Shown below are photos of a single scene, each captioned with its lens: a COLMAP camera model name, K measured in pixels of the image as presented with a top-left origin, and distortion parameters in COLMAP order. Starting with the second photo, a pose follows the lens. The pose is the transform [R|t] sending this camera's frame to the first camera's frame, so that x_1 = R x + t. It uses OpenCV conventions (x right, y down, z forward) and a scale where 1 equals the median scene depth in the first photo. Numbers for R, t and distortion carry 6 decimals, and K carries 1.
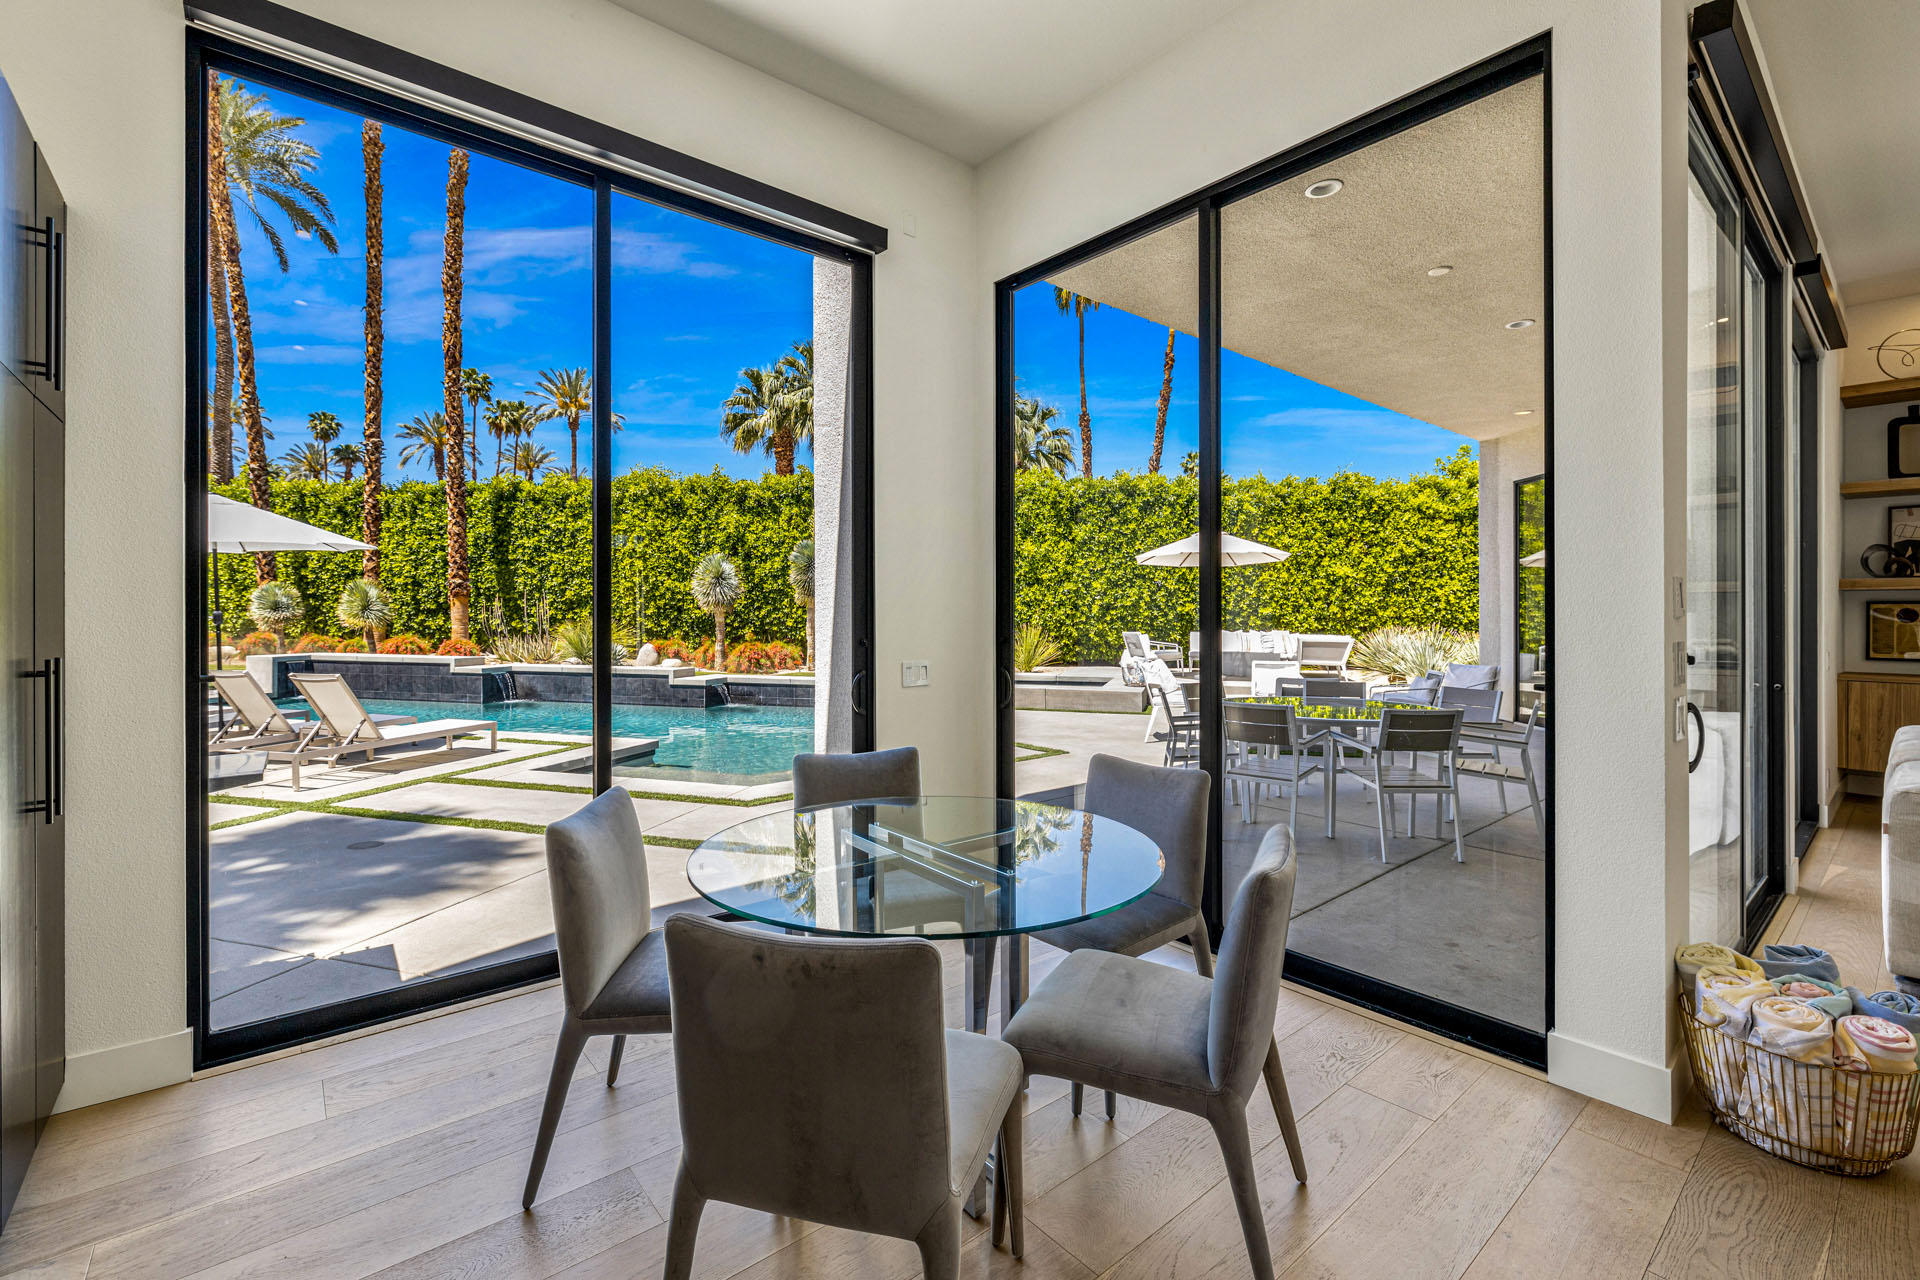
lens RADIAL K [[820.2, 0, 937.7], [0, 820.2, 617.8], [0, 0, 1]] dist [-0.005799, 0.000788]
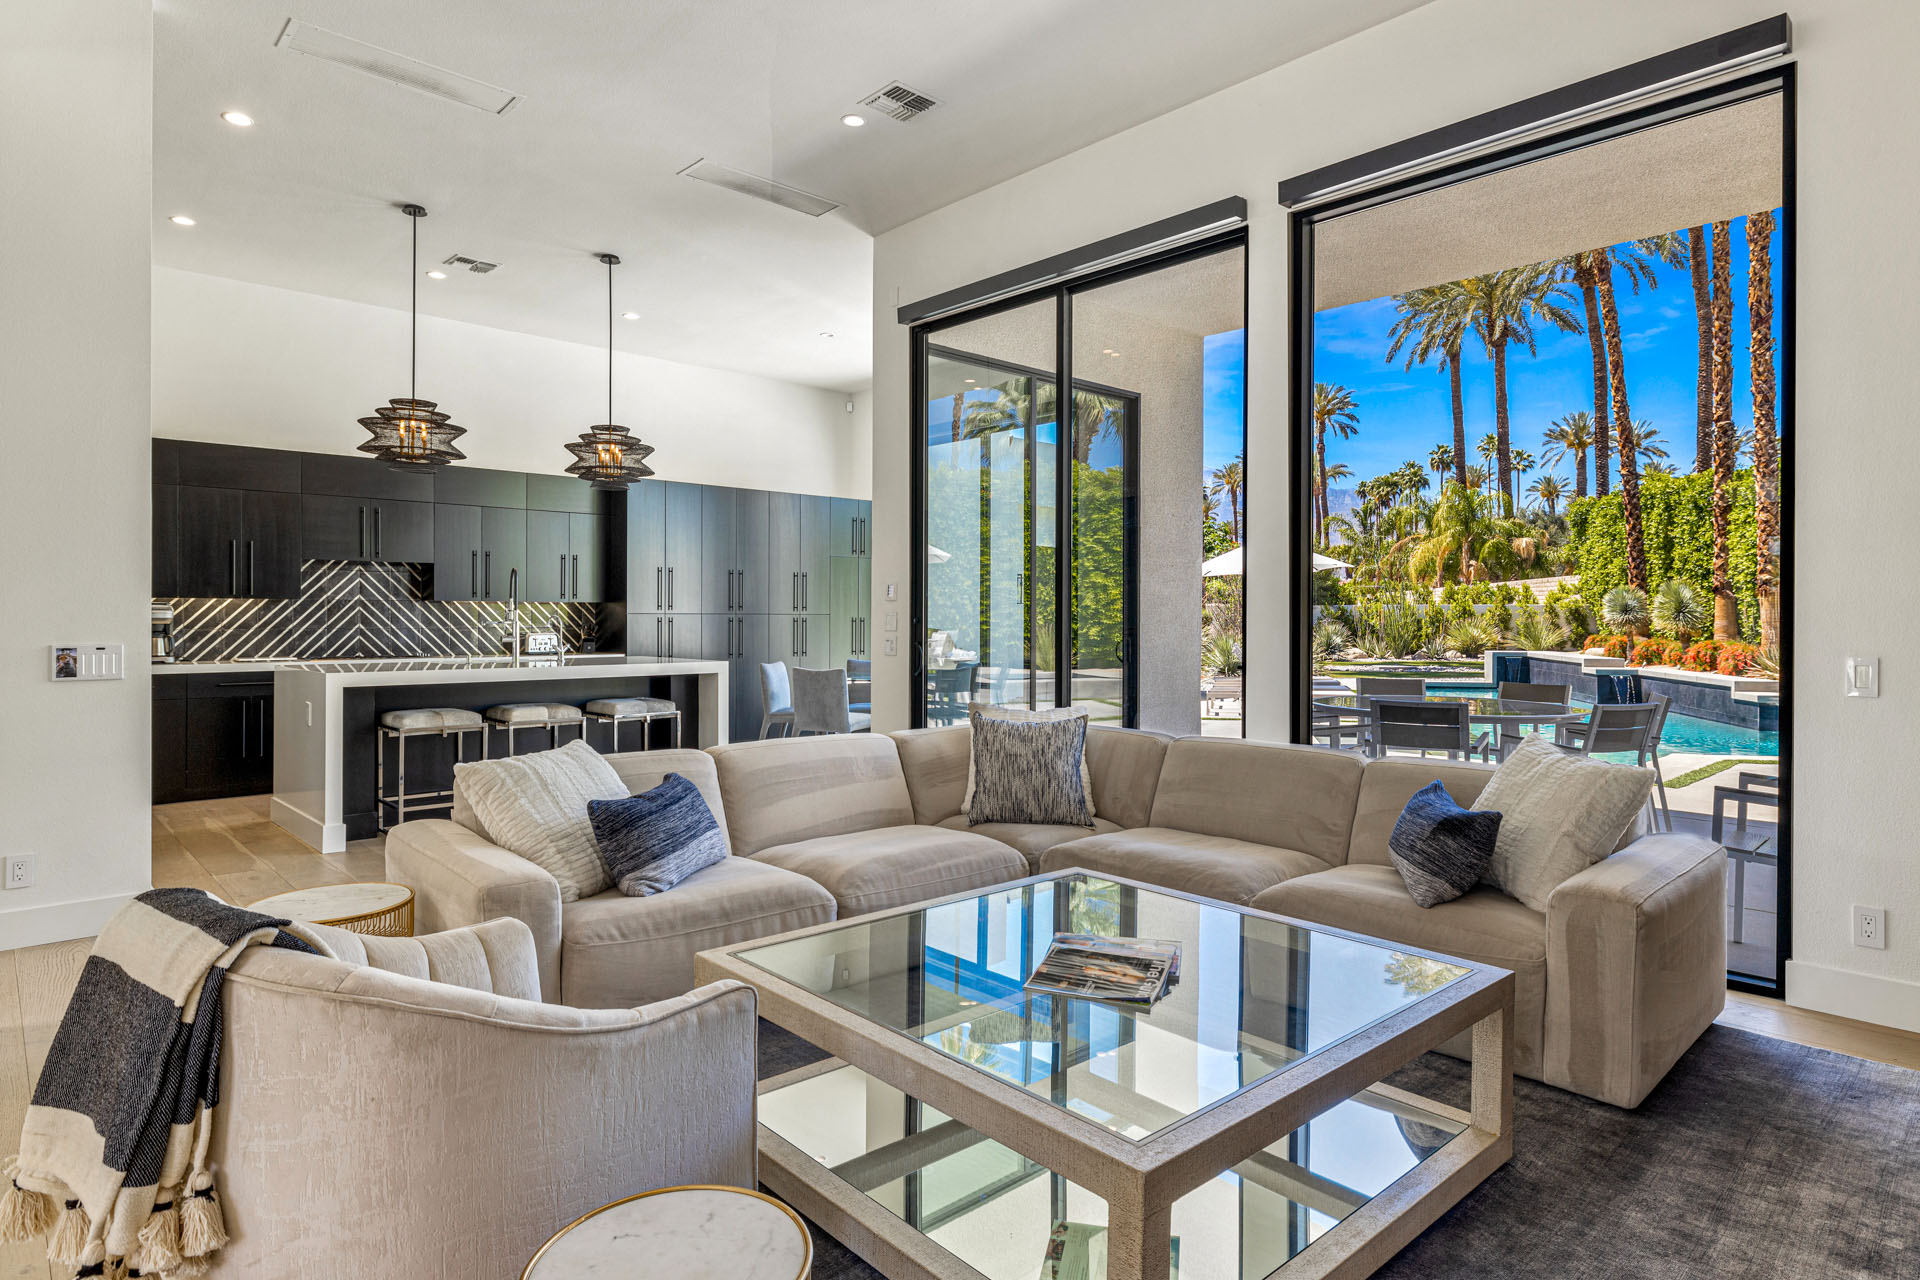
lens RADIAL K [[1029.3, 0, 1034.5], [0, 1029.3, 605.1], [0, 0, 1]] dist [0.006729, -0.000102]
pose [[0.129106, -0.014832, -0.991520, 0.382806], [-0.006489, 0.999854, -0.015802, 0.006203], [0.991610, 0.008474, 0.128990, 0.116600]]
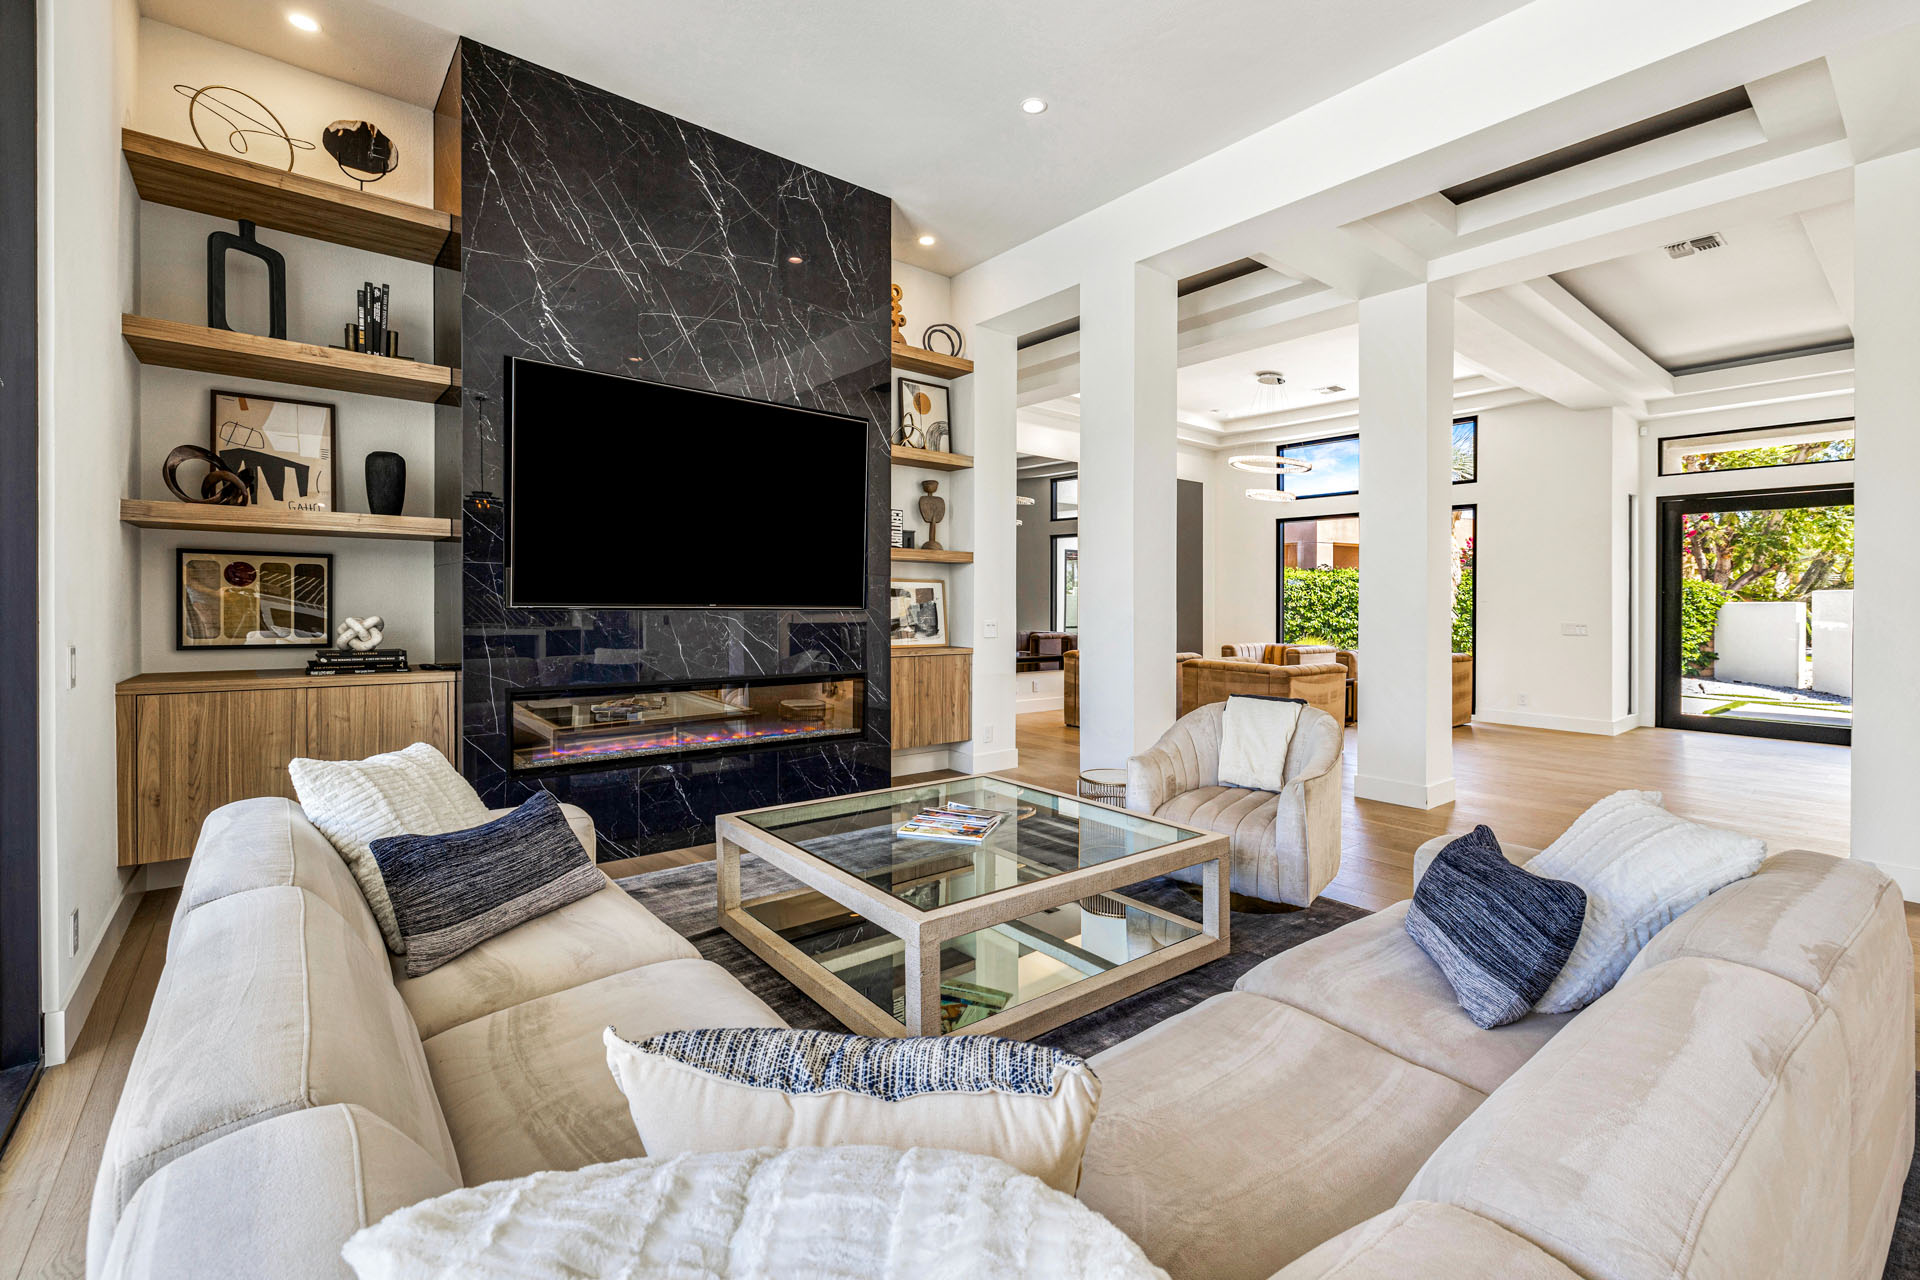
lens RADIAL K [[820.2, 0, 991.6], [0, 820.2, 598.4], [0, 0, 1]] dist [-0.005799, 0.000788]
pose [[-0.041798, -0.003312, 0.999121, 0.145404], [-0.007243, 0.999969, 0.003012, 0.002555], [-0.999100, -0.007111, -0.041821, 0.121020]]
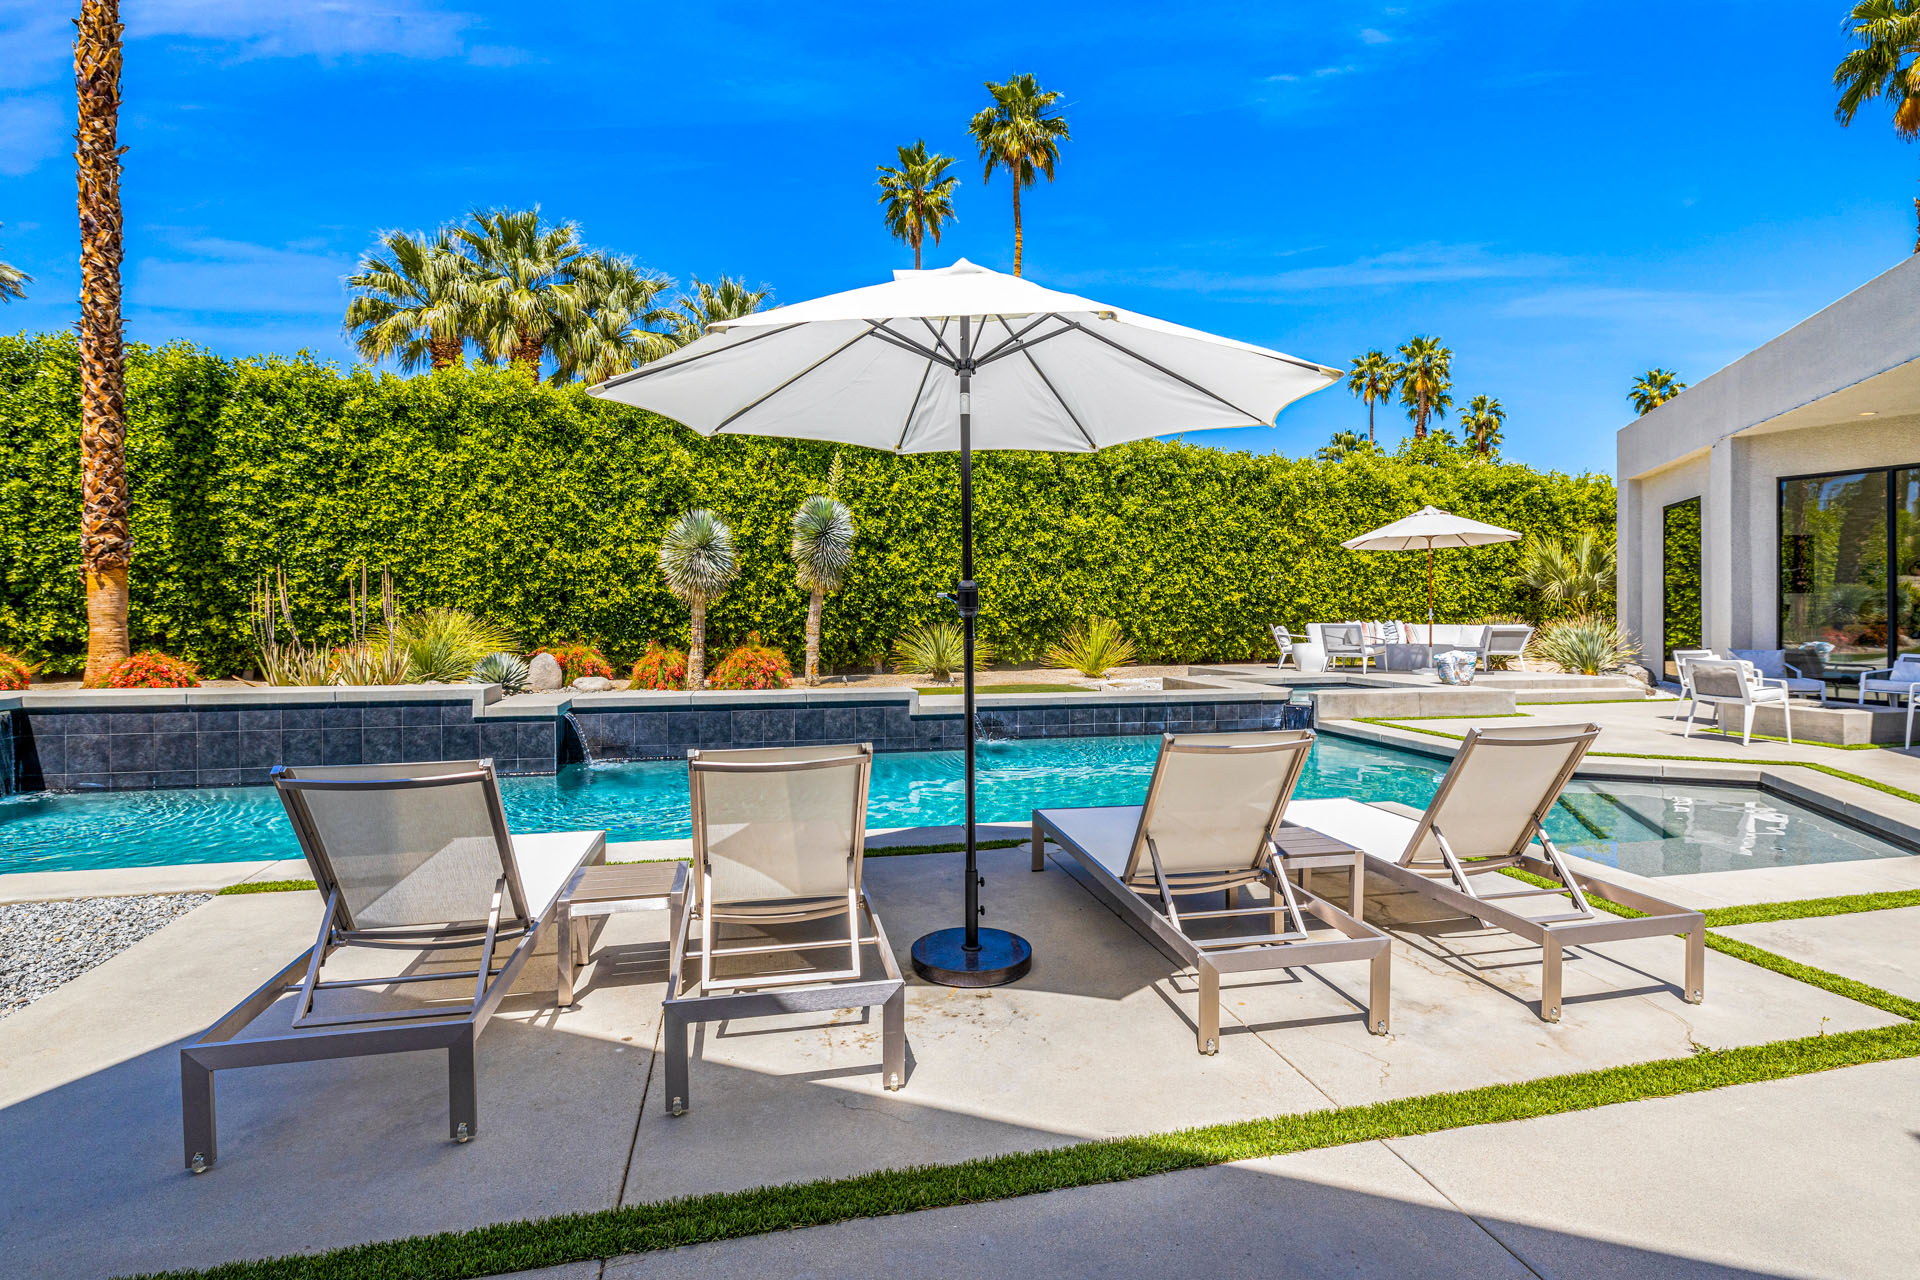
lens RADIAL K [[942.8, 0, 943.4], [0, 942.8, 611.2], [0, 0, 1]] dist [-0.012482, 0.003964]
pose [[0.865318, -0.003812, 0.501210, -0.442624], [0.004931, 0.999987, -0.000908, 0.002906], [-0.501200, 0.003257, 0.865325, 0.247433]]
